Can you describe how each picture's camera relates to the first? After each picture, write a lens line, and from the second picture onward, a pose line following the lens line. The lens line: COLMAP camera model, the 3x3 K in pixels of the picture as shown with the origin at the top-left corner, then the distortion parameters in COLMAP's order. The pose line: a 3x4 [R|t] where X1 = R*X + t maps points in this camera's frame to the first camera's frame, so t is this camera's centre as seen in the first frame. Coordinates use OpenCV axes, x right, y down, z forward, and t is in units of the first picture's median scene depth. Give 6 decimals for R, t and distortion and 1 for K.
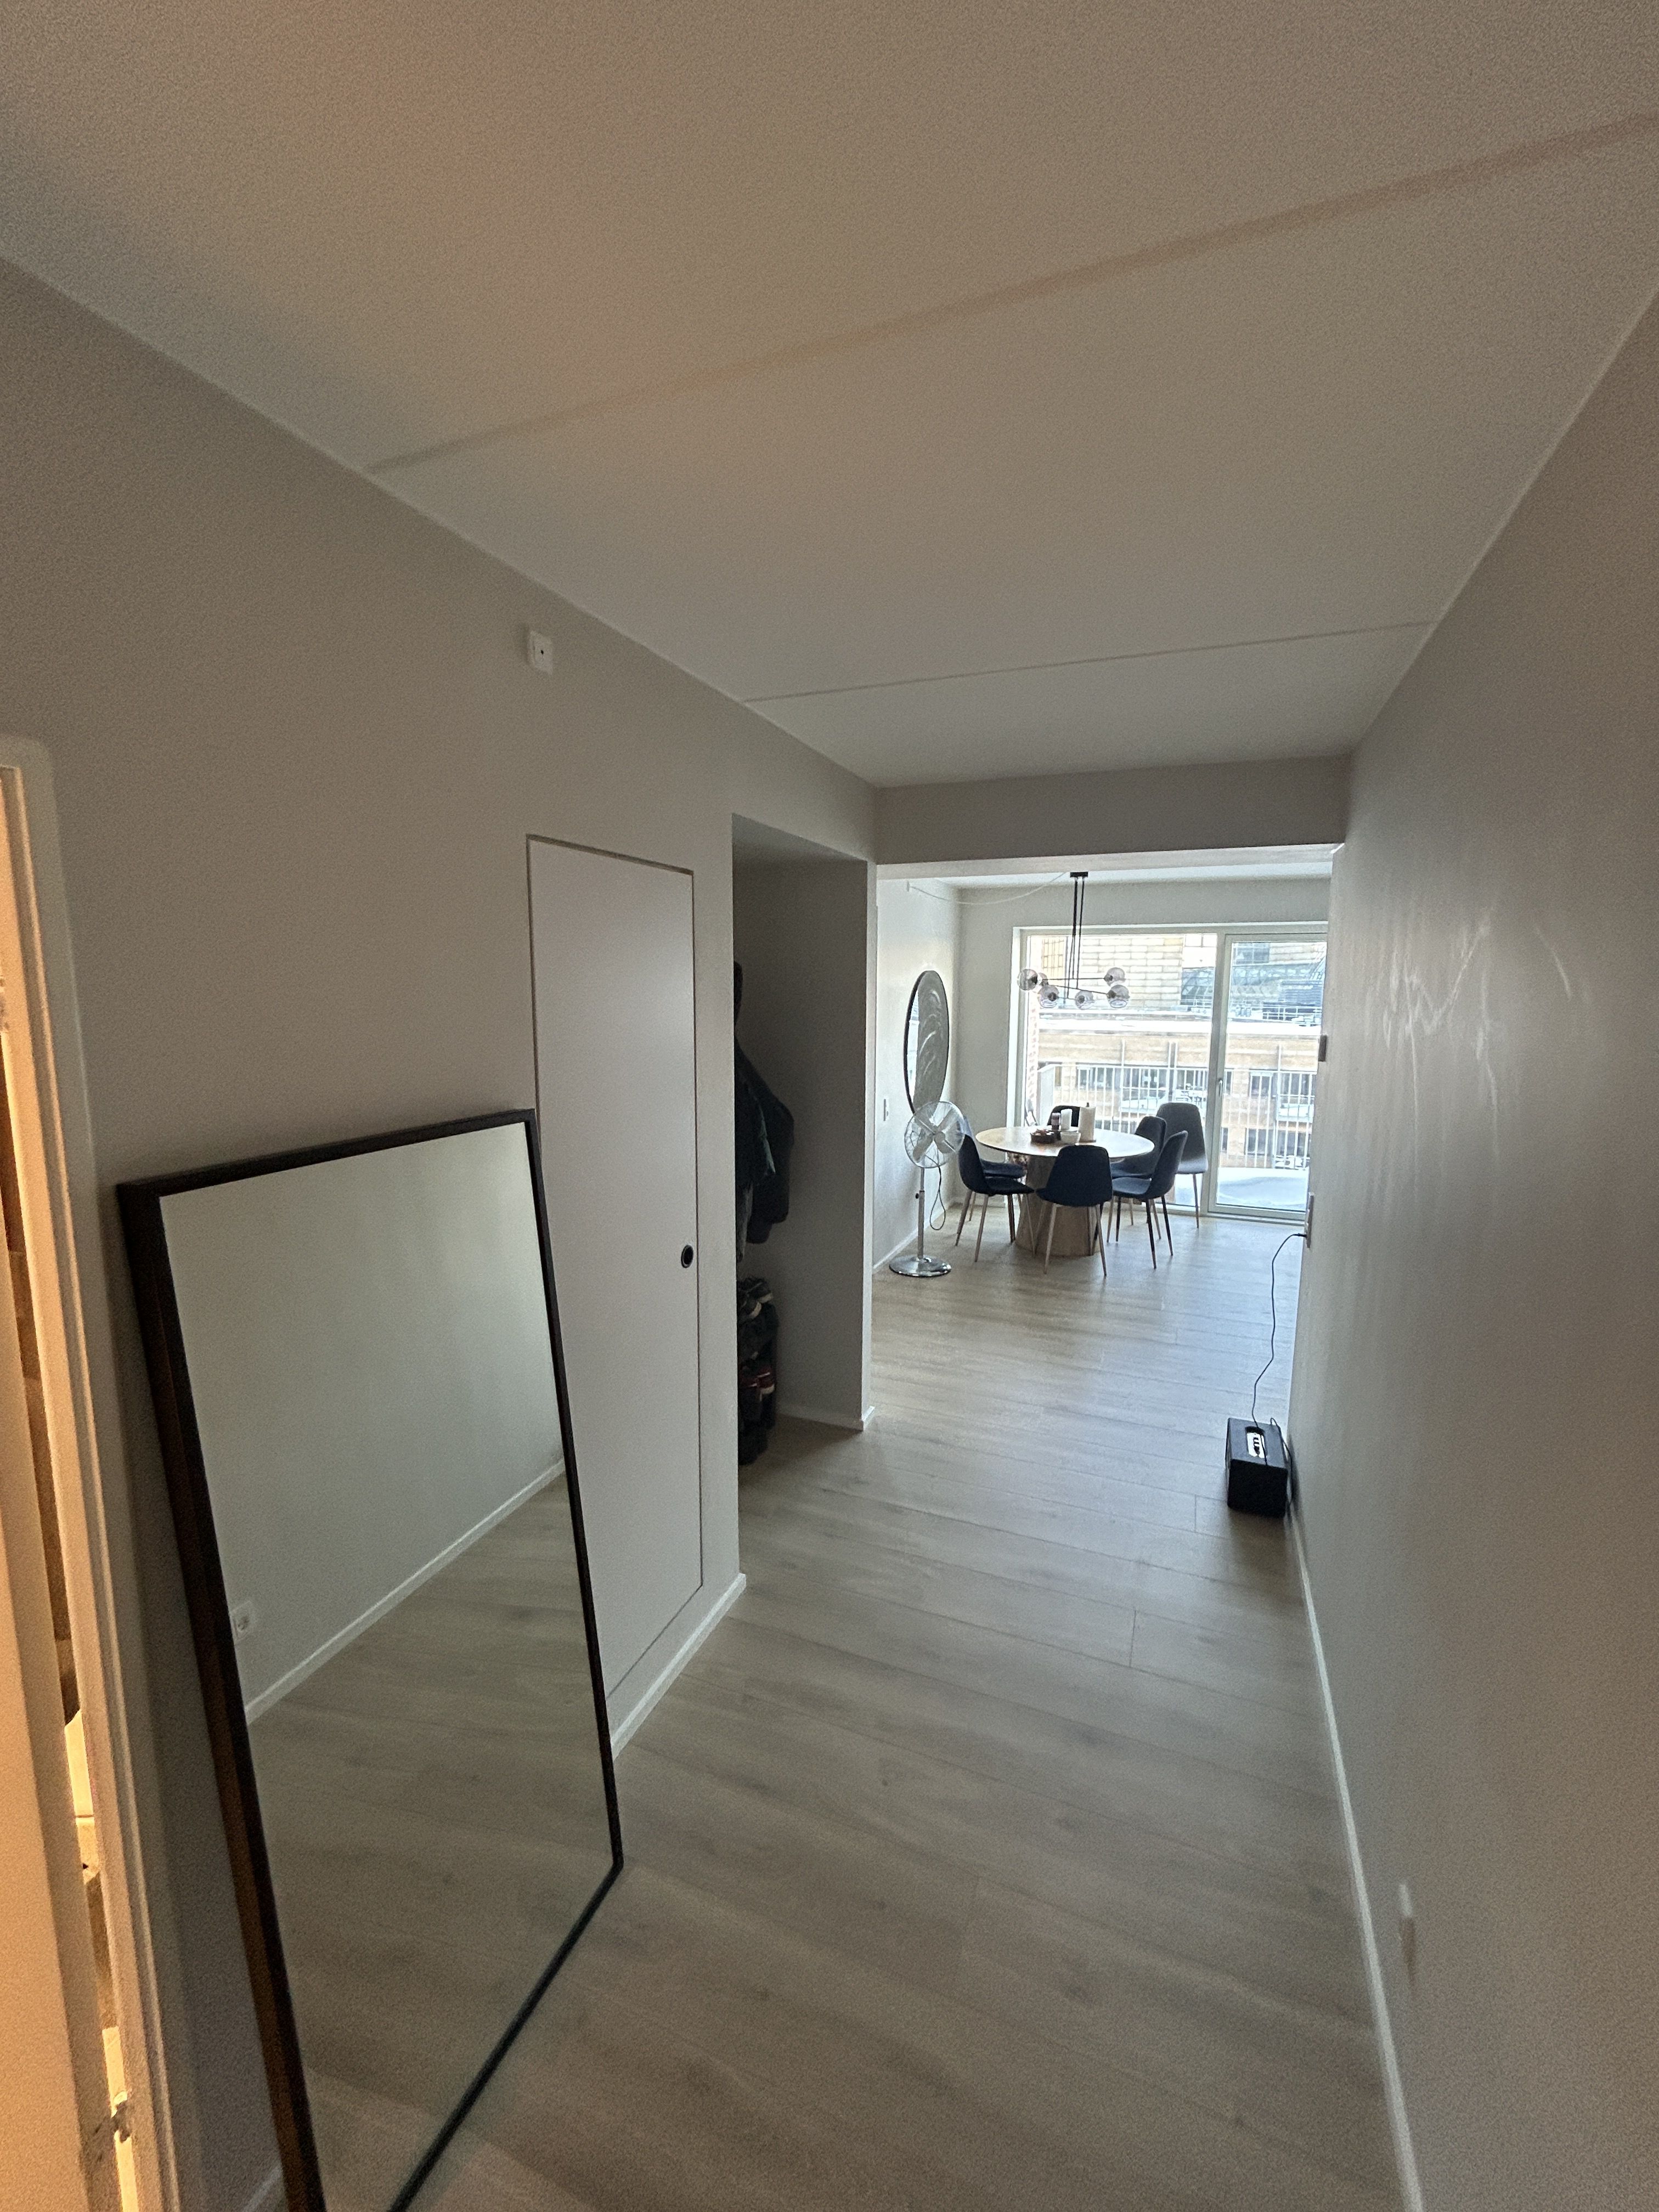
lens RADIAL K [[896.2, 0, 825.9], [0, 896.2, 1109.2], [0, 0, 1]] dist [0.000336, -0.000412]
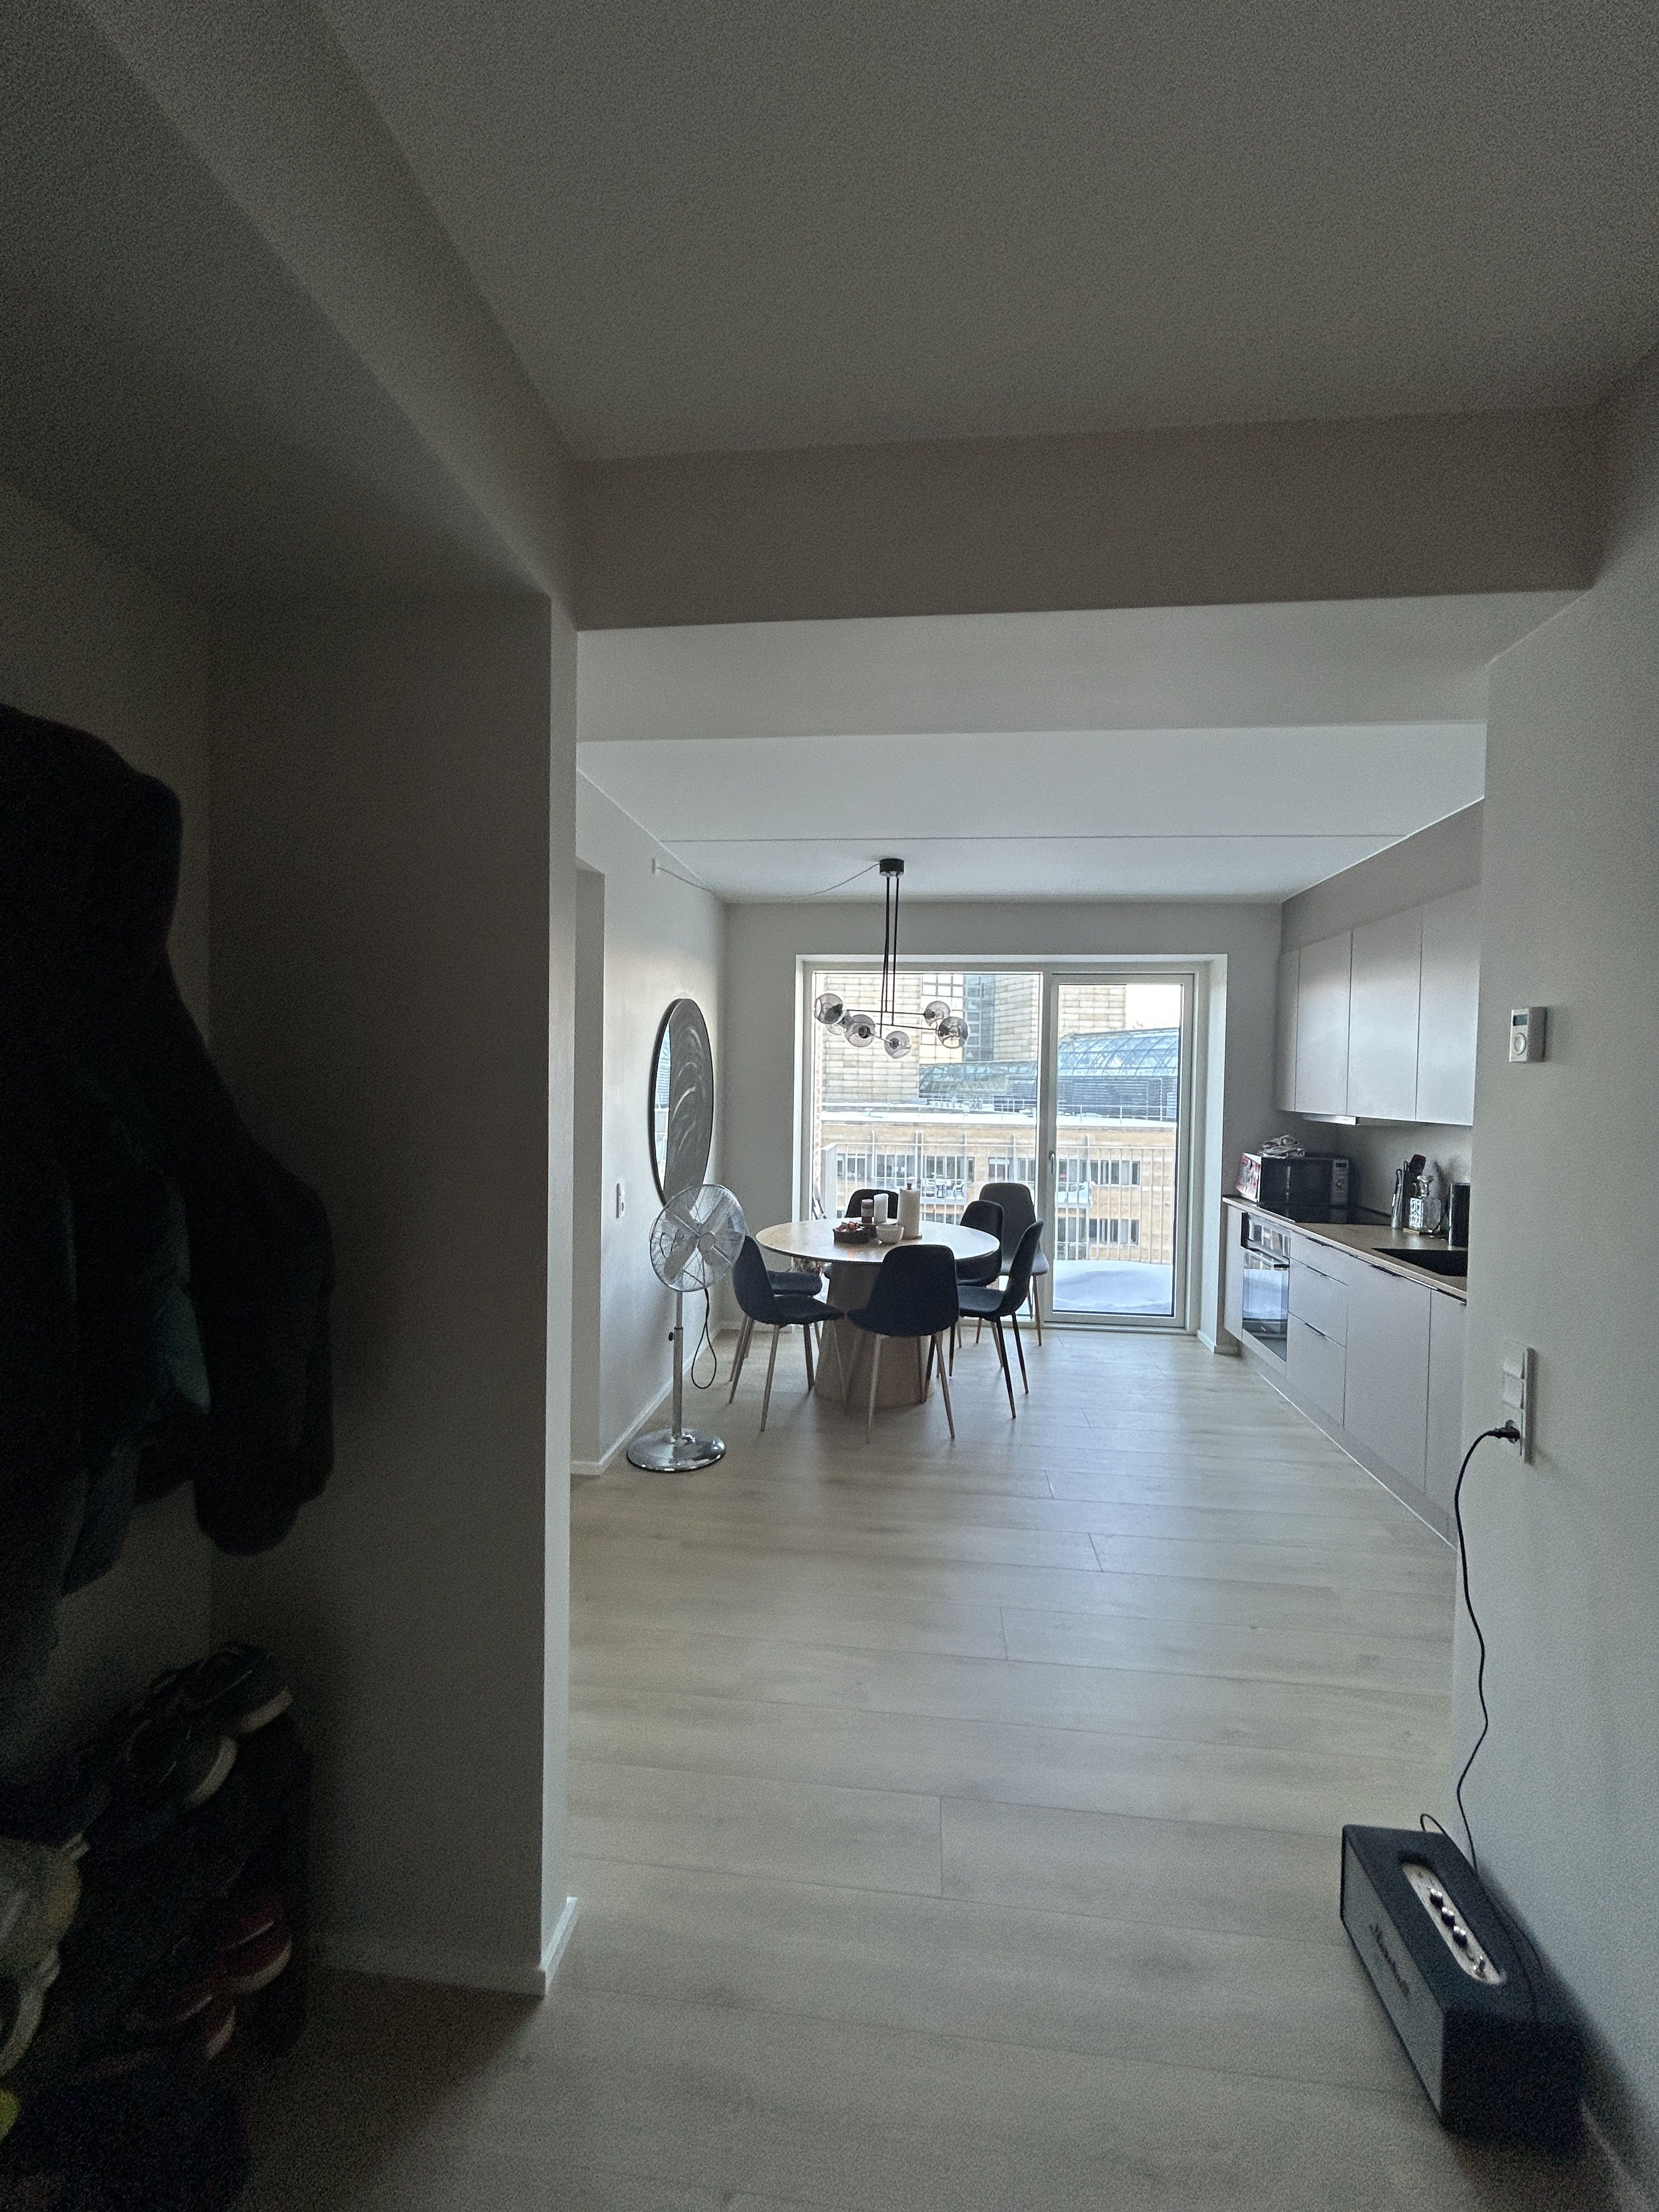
lens RADIAL K [[896.2, 0, 837.8], [0, 896.2, 1113.0], [0, 0, 1]] dist [0.000336, -0.000412]
pose [[0.958316, 0.002234, 0.285703, 0.031193], [0.026673, 0.994903, -0.097245, 0.004600], [-0.284464, 0.100812, 0.953371, 0.322131]]
